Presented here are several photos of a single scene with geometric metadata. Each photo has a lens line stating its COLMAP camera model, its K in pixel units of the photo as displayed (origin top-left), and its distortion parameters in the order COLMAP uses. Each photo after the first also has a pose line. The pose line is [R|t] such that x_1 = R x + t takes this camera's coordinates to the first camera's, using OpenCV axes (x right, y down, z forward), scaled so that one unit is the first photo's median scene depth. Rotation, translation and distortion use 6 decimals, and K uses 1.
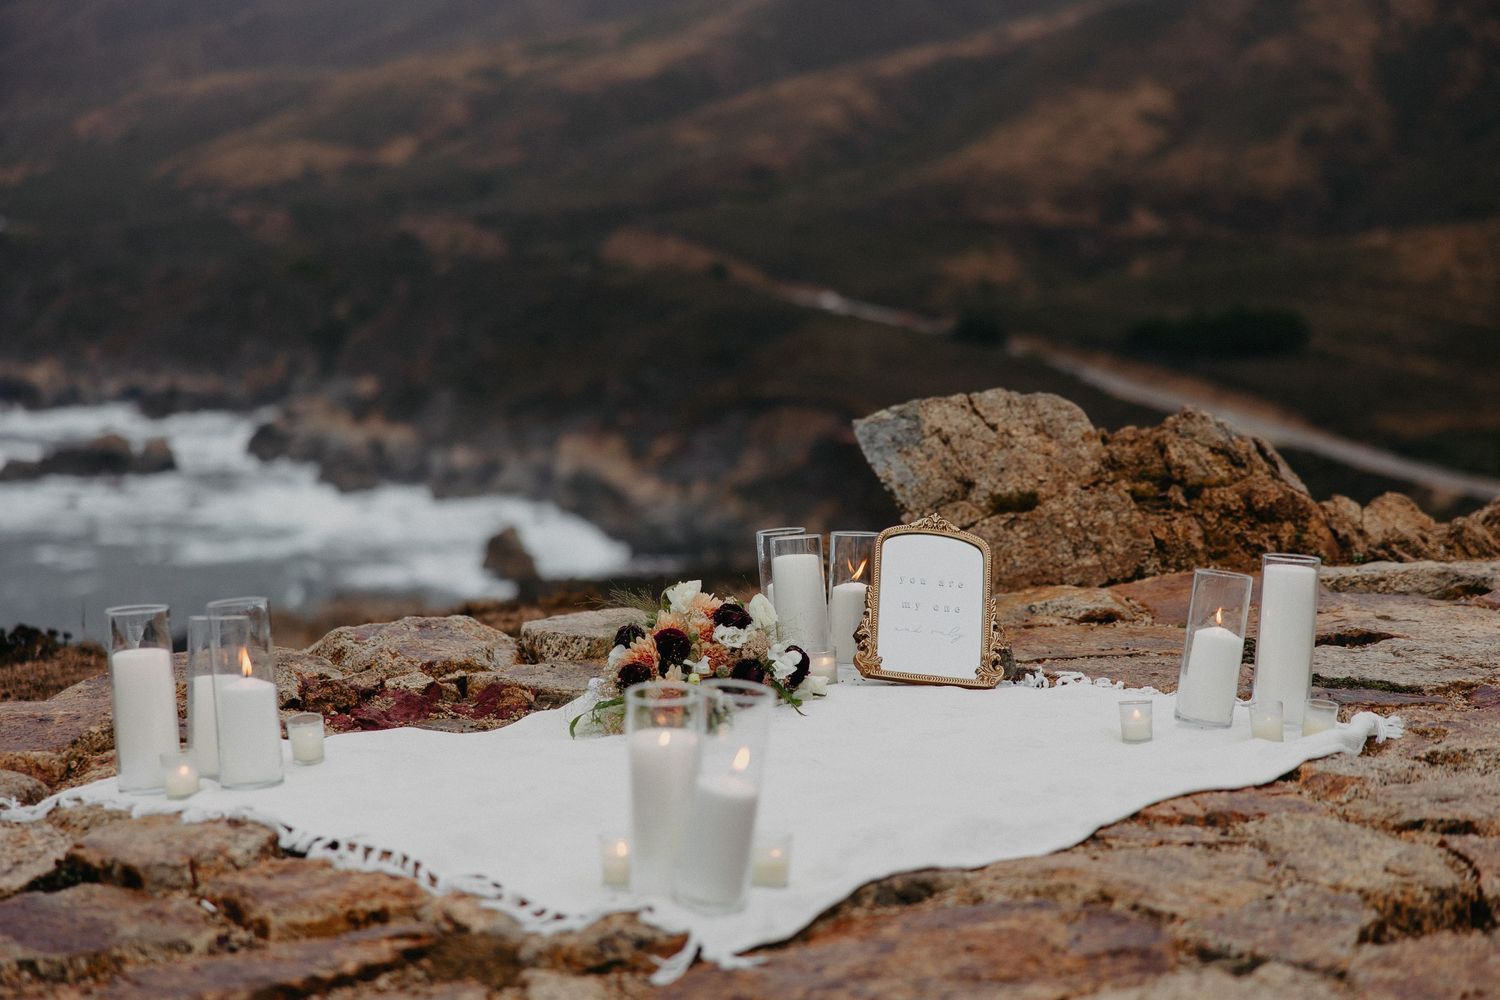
lens RADIAL K [[2830.2, 0, 750.0], [0, 2830.2, 500.0], [0, 0, 1]] dist [-0.044906, -0.143635]
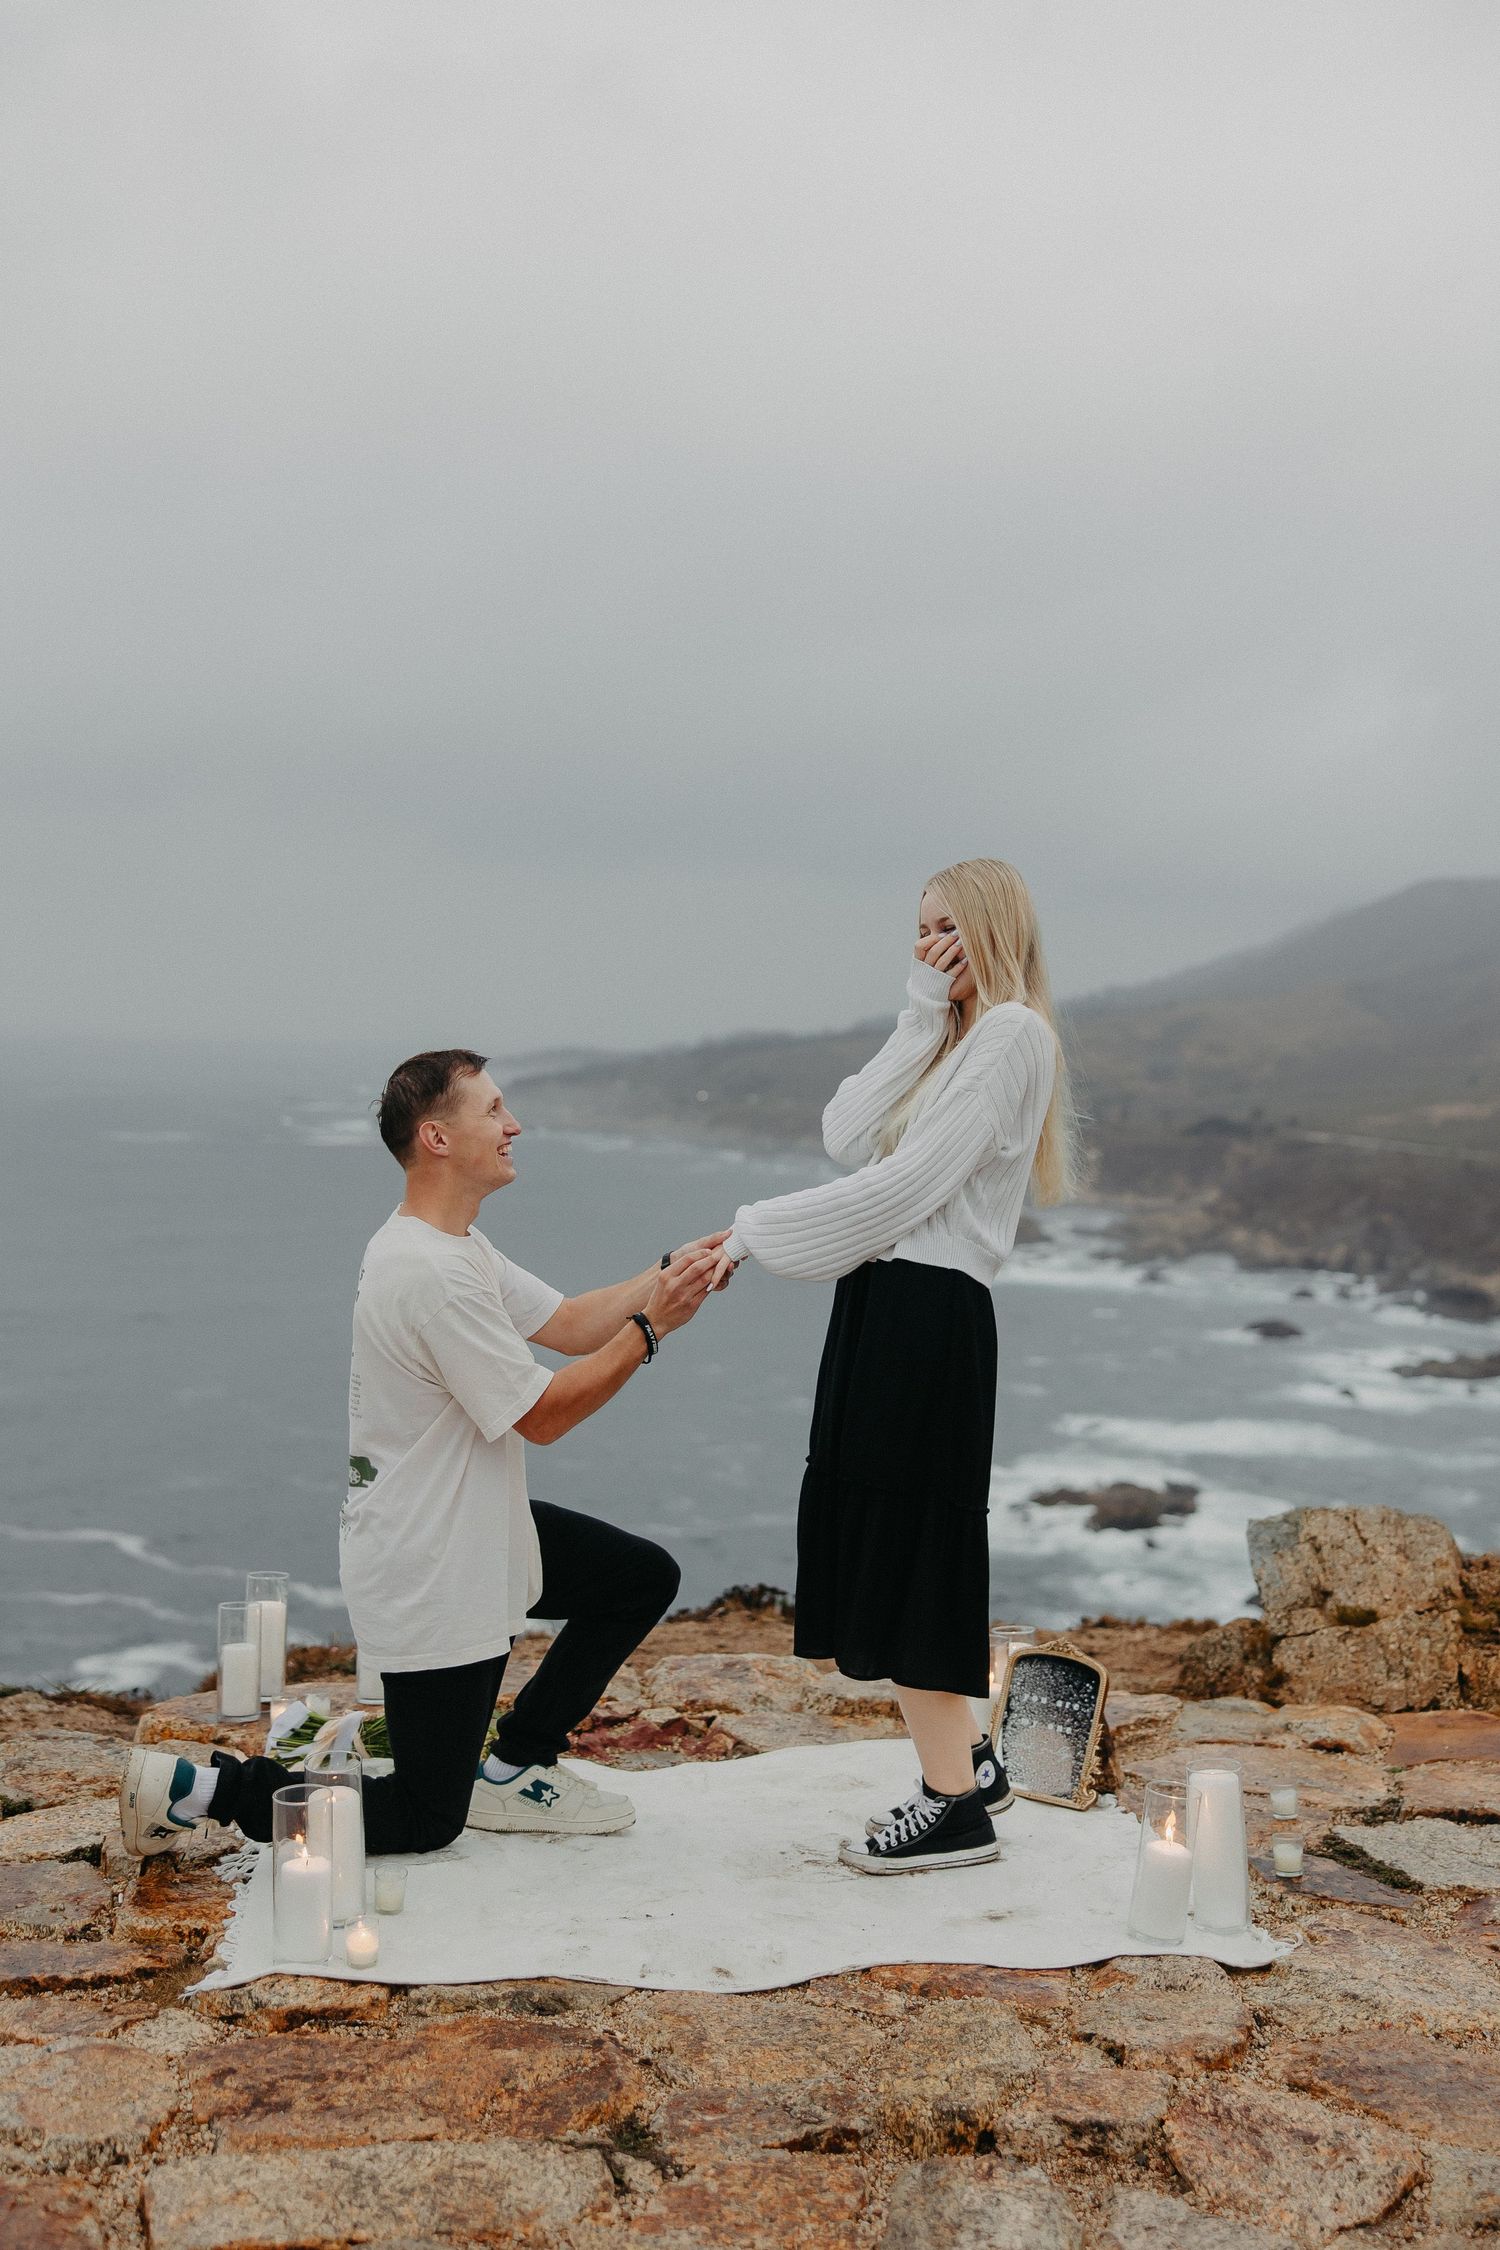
lens RADIAL K [[2422.3, 0, 750.0], [0, 2422.3, 1125.0], [0, 0, 1]] dist [-0.007221, -0.002489]
pose [[0.849035, 0.035088, -0.527171, 0.373940], [-0.090968, 0.992600, -0.080442, -0.089225], [0.520447, 0.116254, 0.845943, 0.075479]]
